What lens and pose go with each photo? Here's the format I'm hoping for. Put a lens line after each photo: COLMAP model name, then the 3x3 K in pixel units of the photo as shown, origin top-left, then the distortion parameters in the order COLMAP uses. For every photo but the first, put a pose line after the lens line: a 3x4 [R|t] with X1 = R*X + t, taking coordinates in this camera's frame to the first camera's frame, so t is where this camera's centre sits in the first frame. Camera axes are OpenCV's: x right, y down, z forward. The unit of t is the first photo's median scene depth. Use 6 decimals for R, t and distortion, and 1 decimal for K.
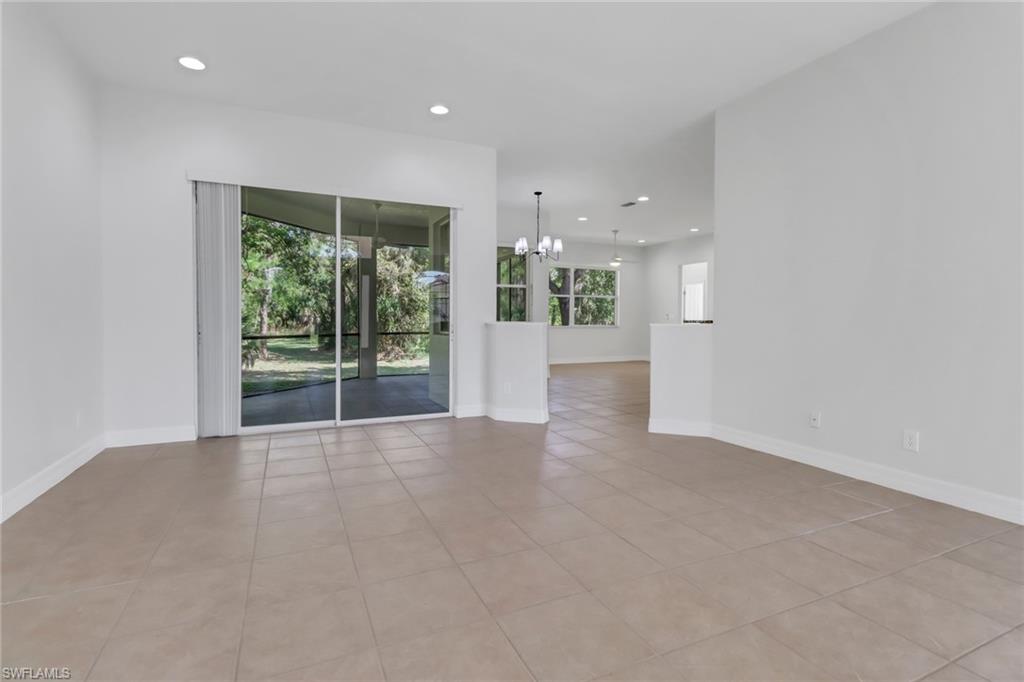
lens RADIAL K [[482.2, 0, 501.4], [0, 482.2, 321.9], [0, 0, 1]] dist [0.005823, -0.000236]
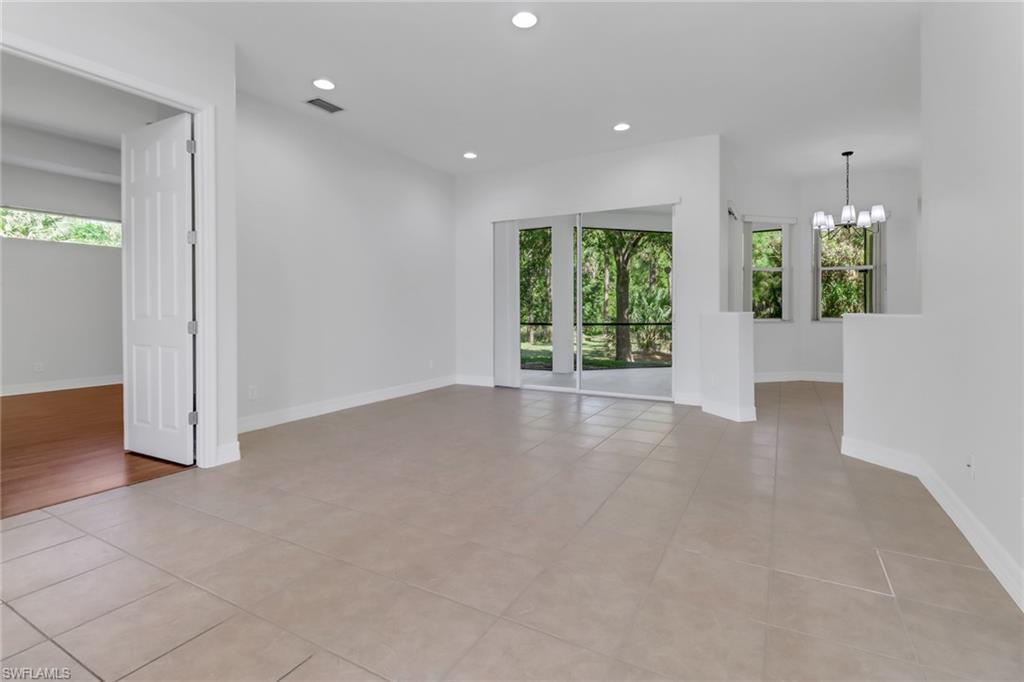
lens RADIAL K [[472.0, 0, 518.8], [0, 472.0, 311.3], [0, 0, 1]] dist [0.001046, -0.000162]
pose [[0.610578, -0.000814, -0.791956, 0.540359], [-0.000140, 0.999999, -0.001136, -0.000556], [0.791956, 0.000805, 0.610577, 0.108403]]
